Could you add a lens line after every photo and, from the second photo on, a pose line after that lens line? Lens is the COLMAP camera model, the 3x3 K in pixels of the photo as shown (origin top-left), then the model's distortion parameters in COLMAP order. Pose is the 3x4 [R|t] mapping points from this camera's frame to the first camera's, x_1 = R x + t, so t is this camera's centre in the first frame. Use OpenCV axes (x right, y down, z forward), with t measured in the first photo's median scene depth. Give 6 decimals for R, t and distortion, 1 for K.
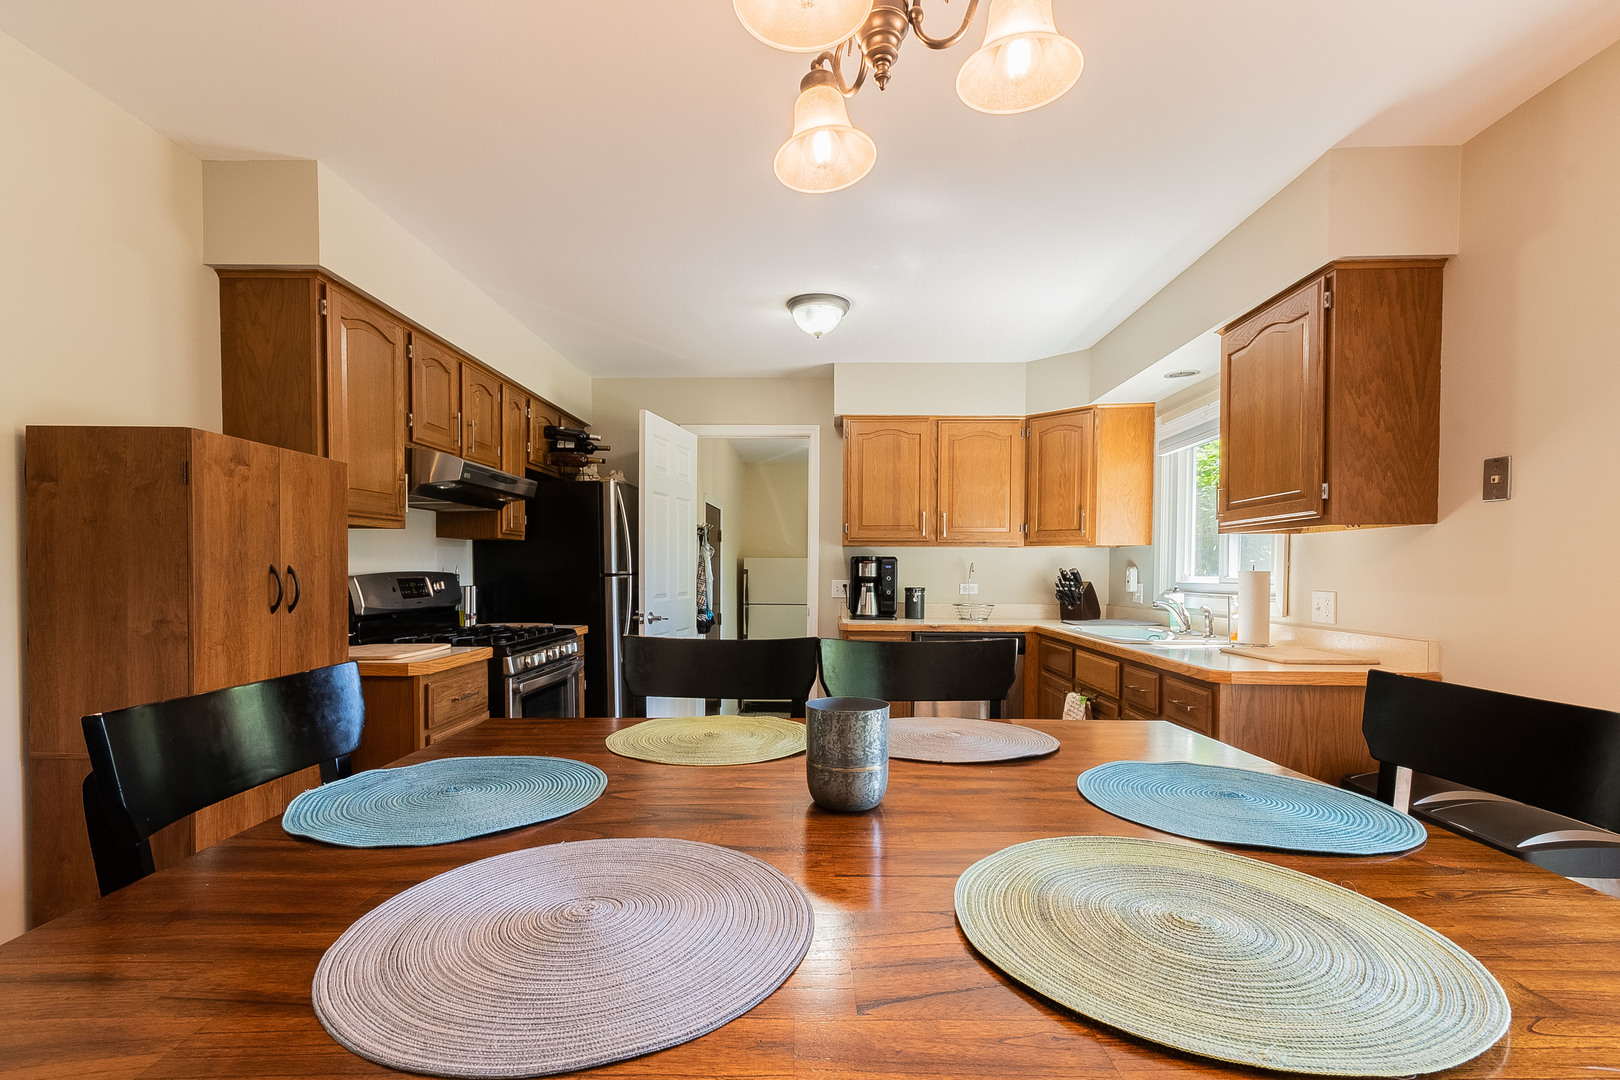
lens RADIAL K [[732.0, 0, 788.4], [0, 732.0, 589.1], [0, 0, 1]] dist [0.009246, 0.000352]
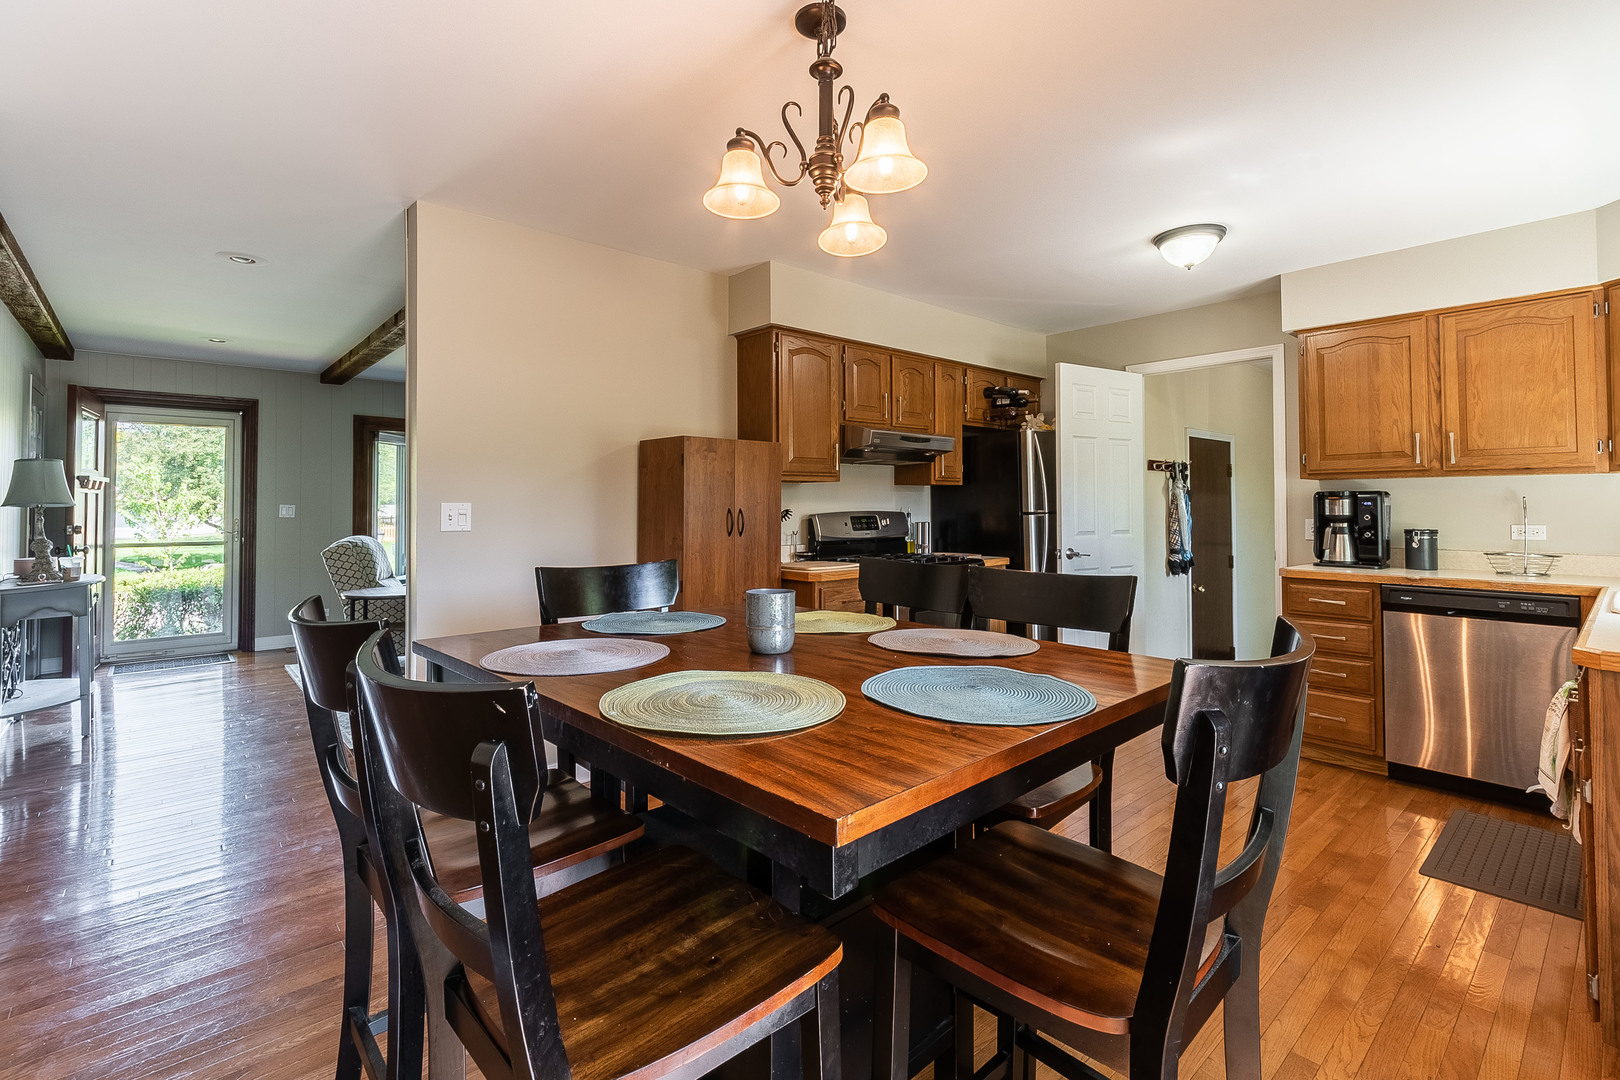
lens RADIAL K [[732.0, 0, 799.3], [0, 732.0, 496.3], [0, 0, 1]] dist [0.009246, 0.000352]
pose [[0.685137, -0.017338, -0.728208, 0.310392], [-0.013146, 0.999260, -0.036160, -0.000452], [0.728296, 0.034347, 0.684401, -0.024558]]
